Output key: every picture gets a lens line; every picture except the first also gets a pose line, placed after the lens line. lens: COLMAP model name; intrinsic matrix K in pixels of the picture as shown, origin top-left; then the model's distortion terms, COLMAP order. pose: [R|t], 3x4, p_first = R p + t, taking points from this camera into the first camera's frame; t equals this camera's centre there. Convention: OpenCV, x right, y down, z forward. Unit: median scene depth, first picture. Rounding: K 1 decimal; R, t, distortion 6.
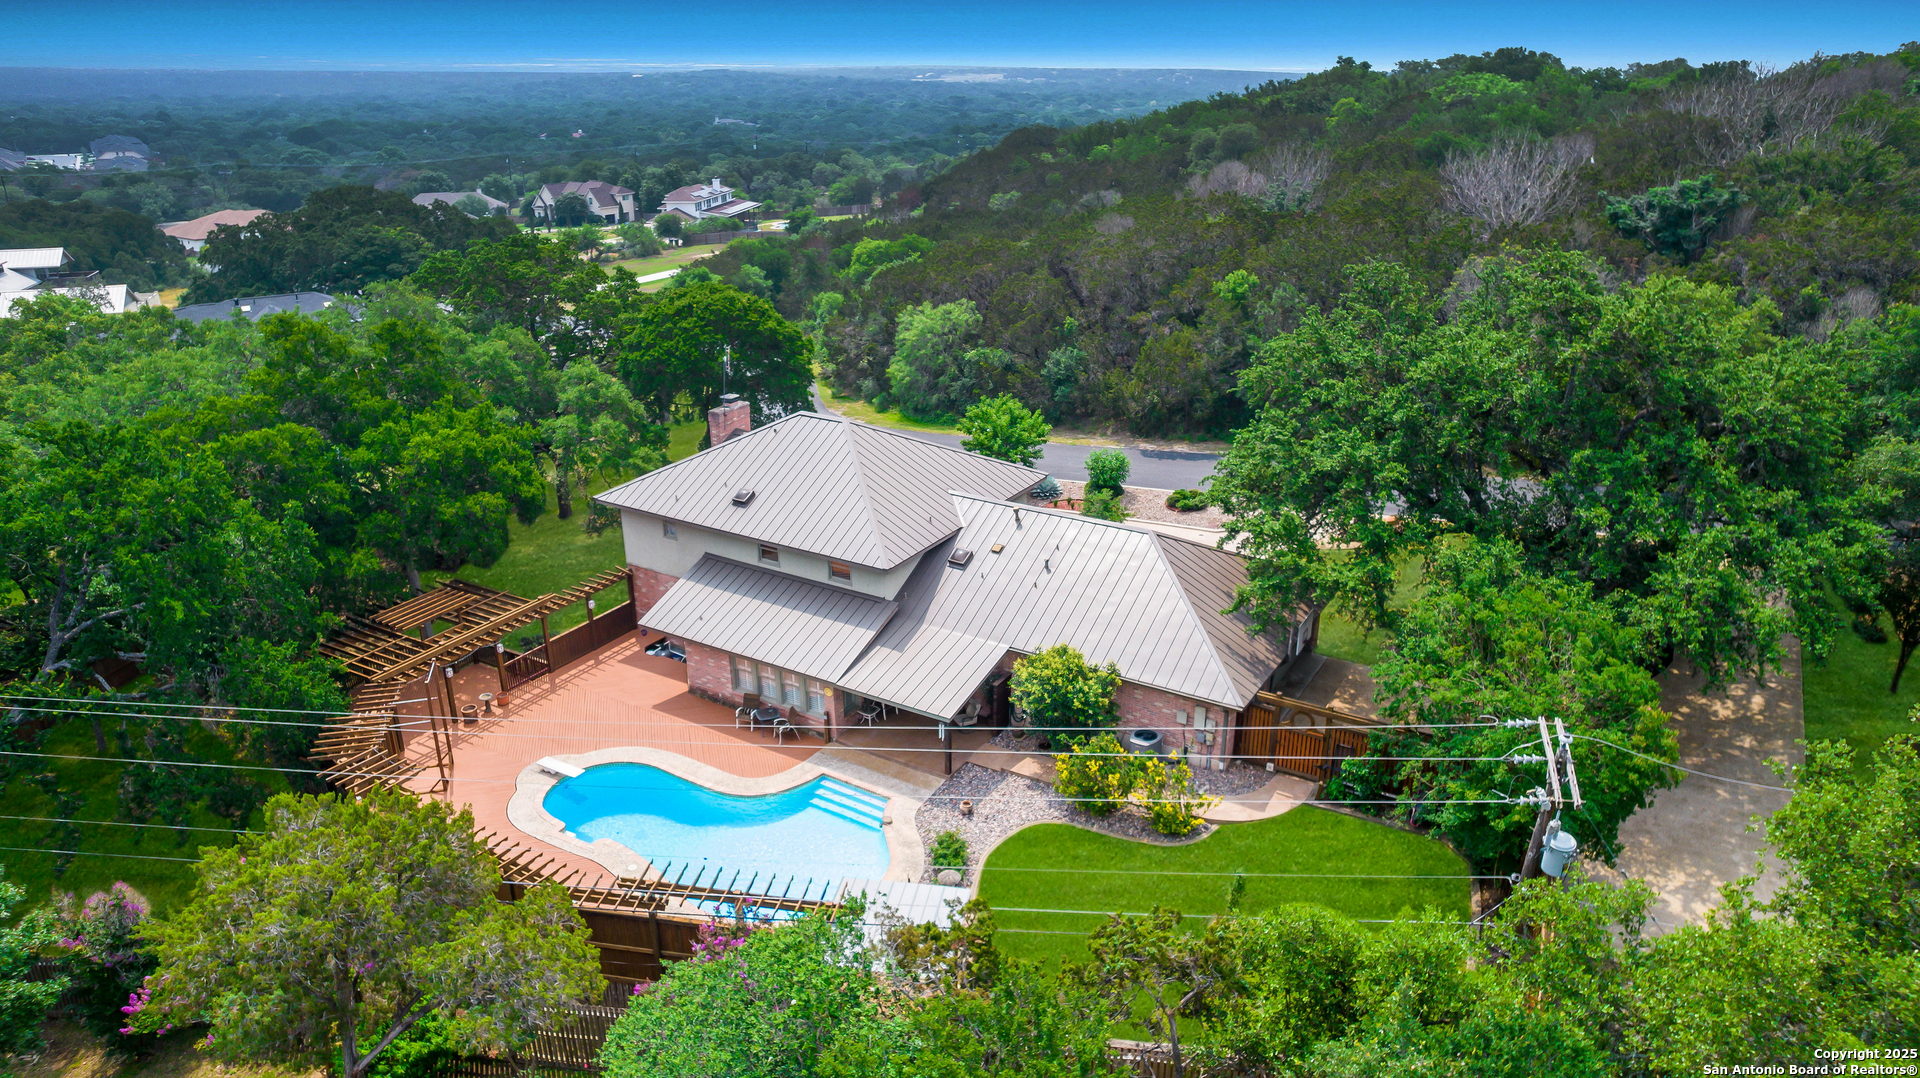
lens RADIAL K [[1234.8, 0, 956.3], [0, 1234.8, 539.3], [0, 0, 1]] dist [-0.082935, 0.074534]
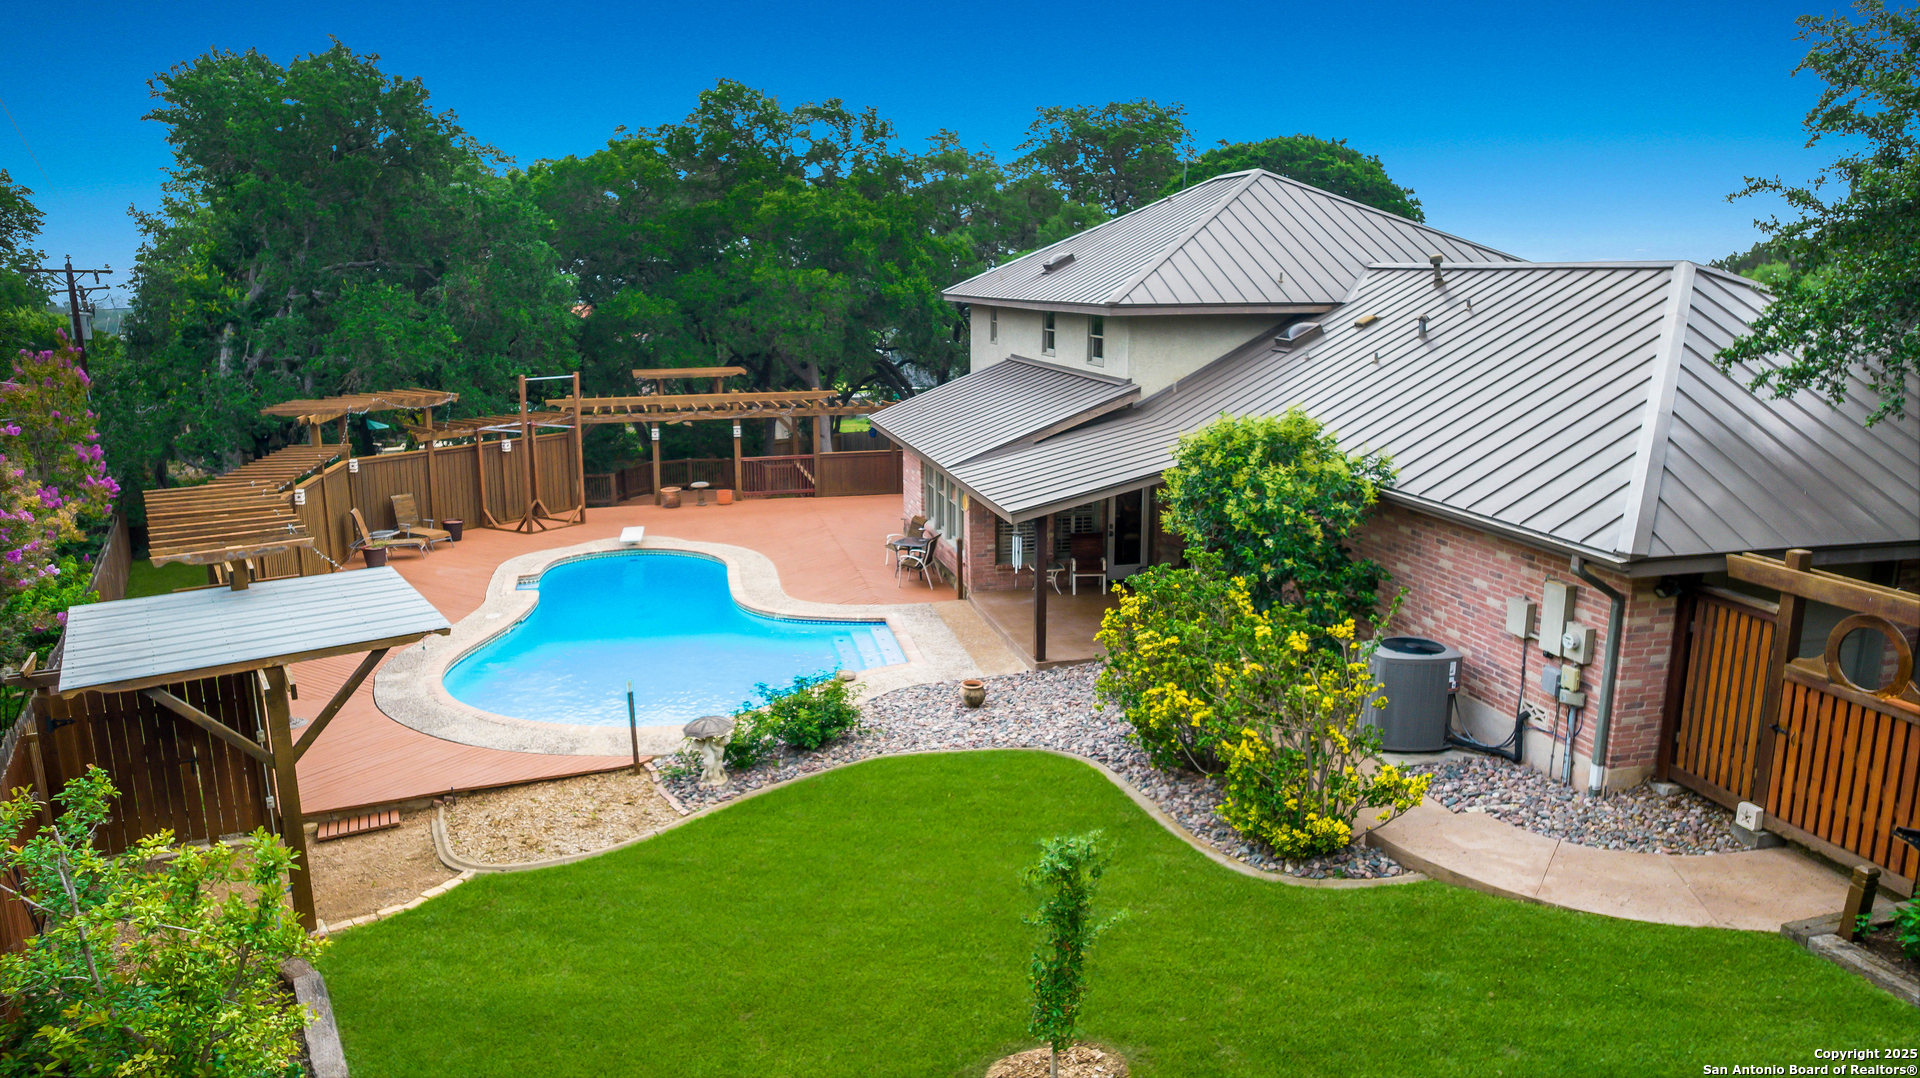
lens RADIAL K [[1234.8, 0, 956.3], [0, 1234.8, 539.3], [0, 0, 1]] dist [-0.082935, 0.074534]
pose [[0.703887, 0.149671, -0.694364, 0.249922], [-0.253563, 0.966087, -0.048800, 0.145325], [0.663512, 0.210415, 0.717968, 0.507143]]
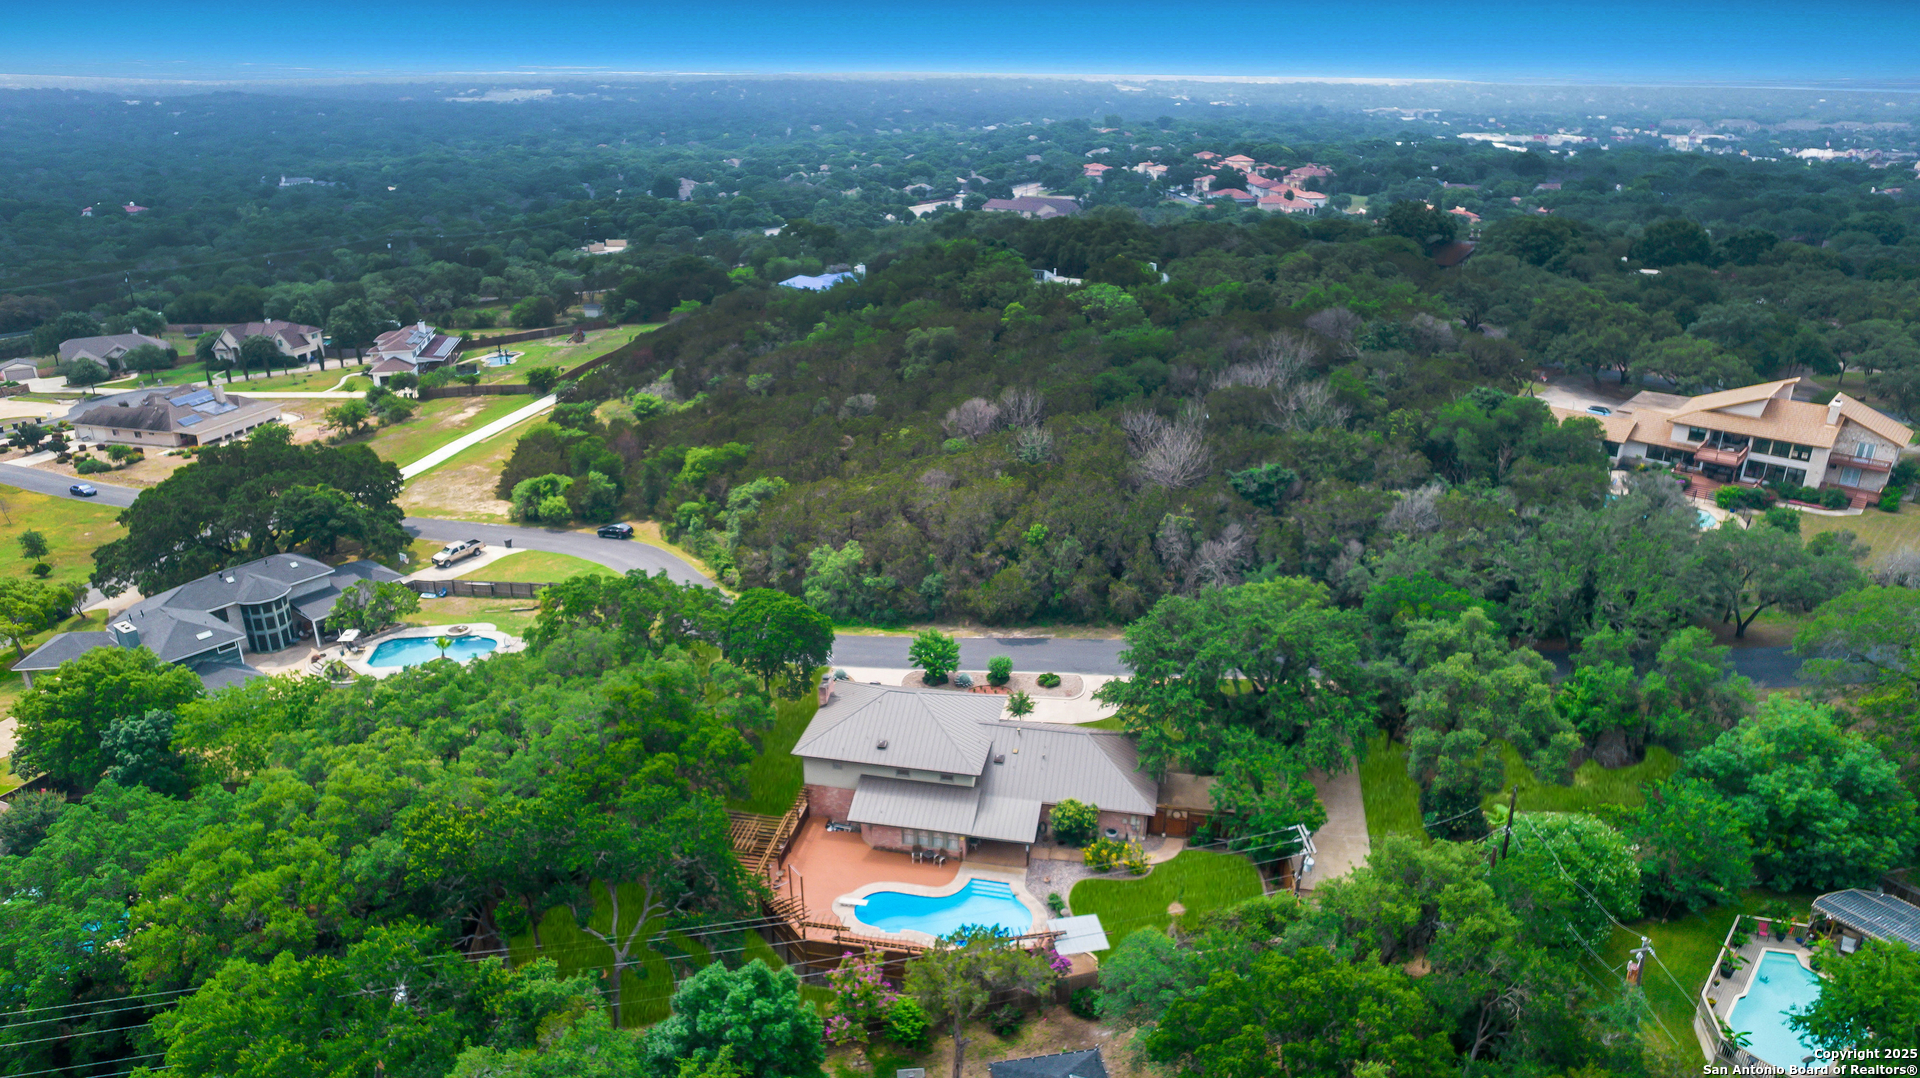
lens RADIAL K [[1234.8, 0, 956.3], [0, 1234.8, 539.3], [0, 0, 1]] dist [-0.082935, 0.074534]
pose [[0.939651, -0.123339, 0.319129, -0.615139], [0.122353, 0.992215, 0.023218, -0.369647], [-0.319508, 0.017230, 0.947427, -0.845311]]
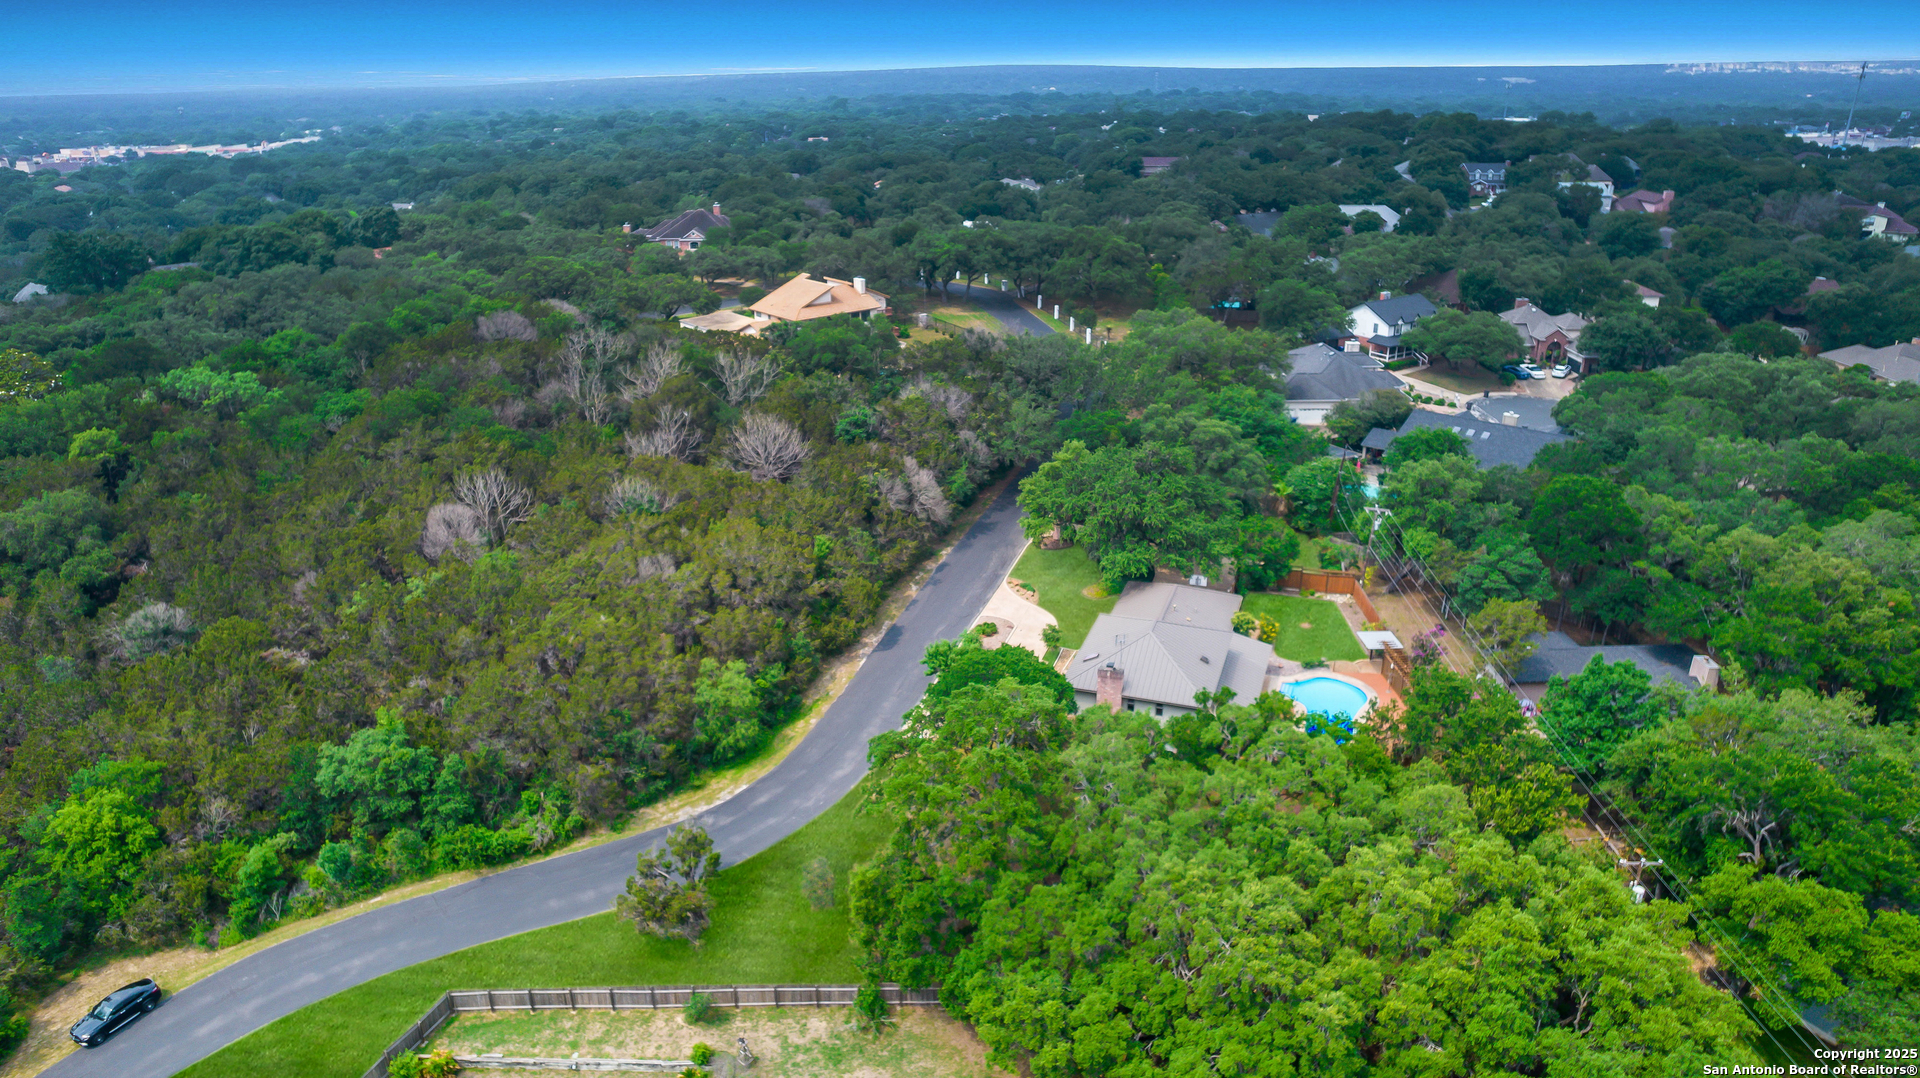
lens RADIAL K [[1234.8, 0, 956.3], [0, 1234.8, 539.3], [0, 0, 1]] dist [-0.082935, 0.074534]
pose [[-0.217562, -0.355792, 0.908889, -1.876129], [0.359353, 0.836586, 0.413508, -1.202154], [-0.907487, 0.416576, -0.054154, 1.361175]]
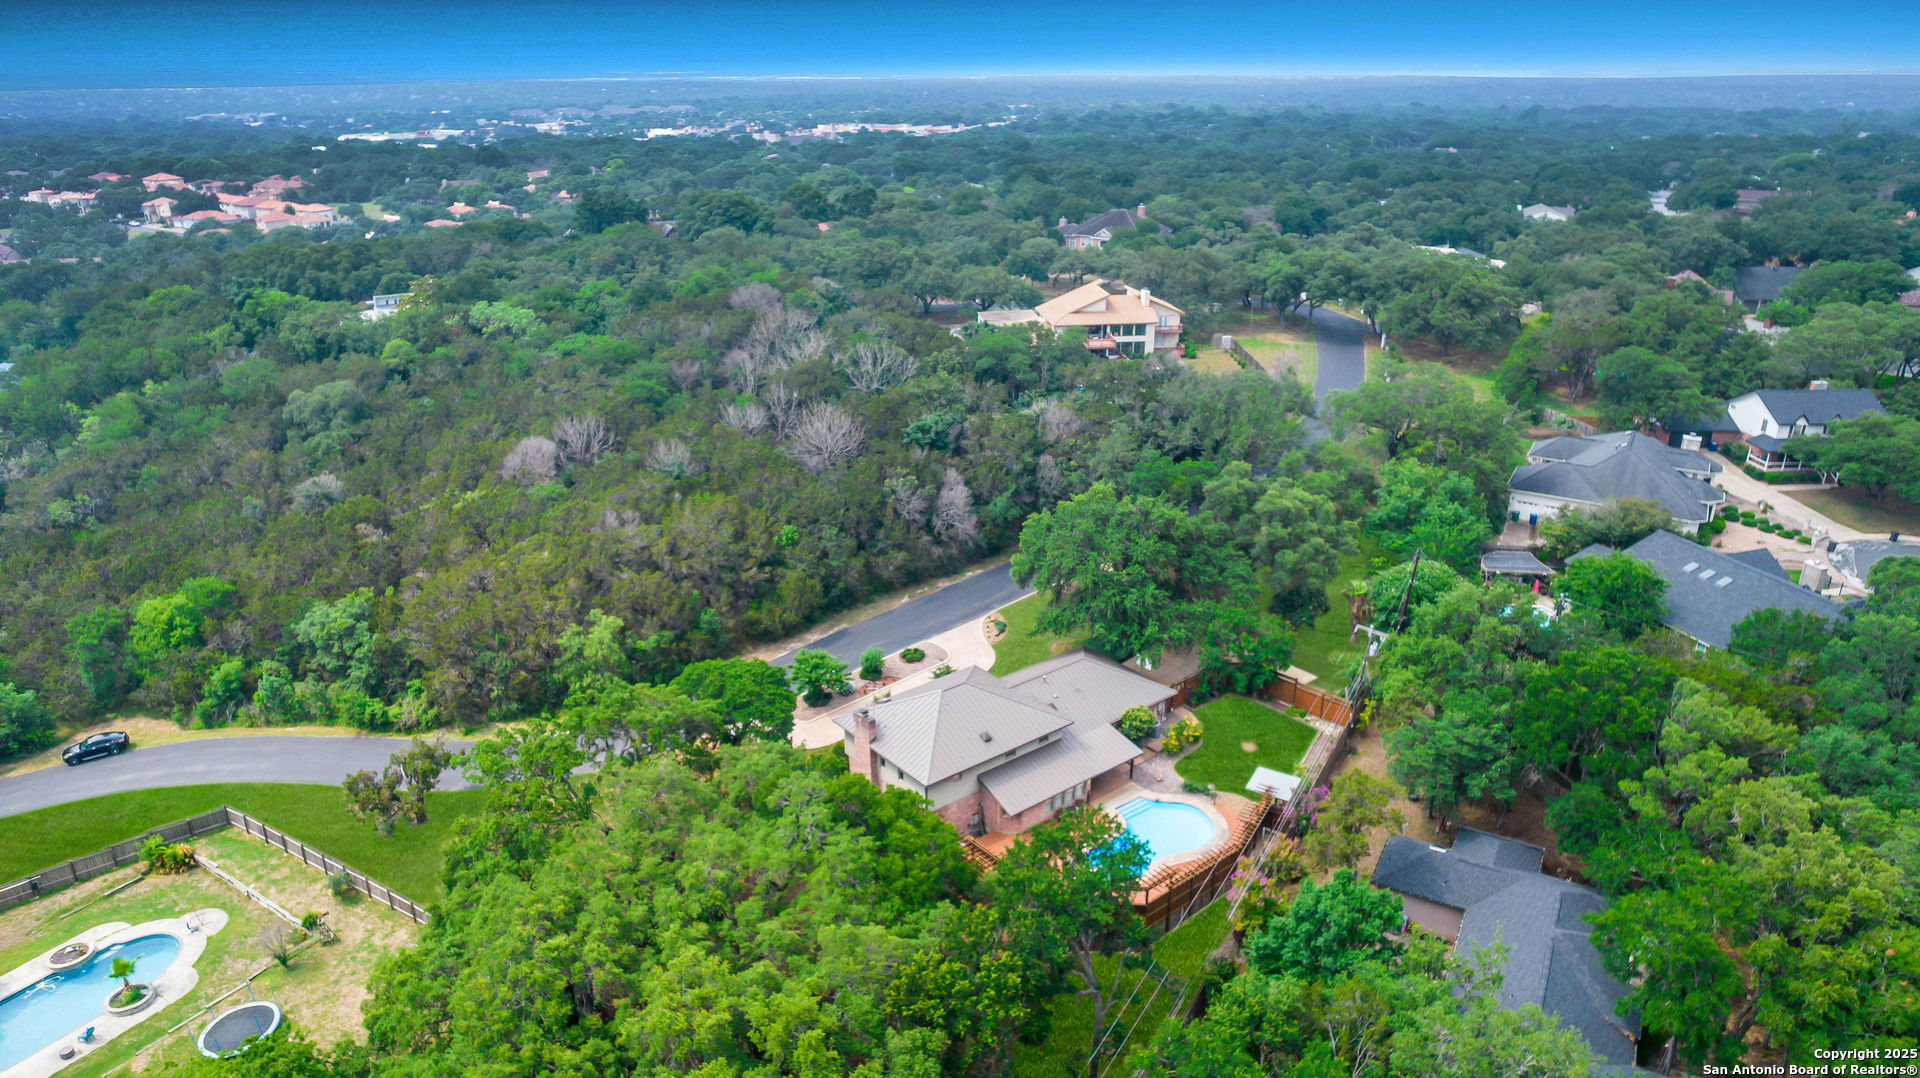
lens RADIAL K [[1234.8, 0, 956.3], [0, 1234.8, 539.3], [0, 0, 1]] dist [-0.082935, 0.074534]
pose [[0.331754, -0.343968, 0.878422, -1.696165], [0.341366, 0.911827, 0.228124, -0.737737], [-0.879437, 0.224182, 0.419921, 0.157159]]
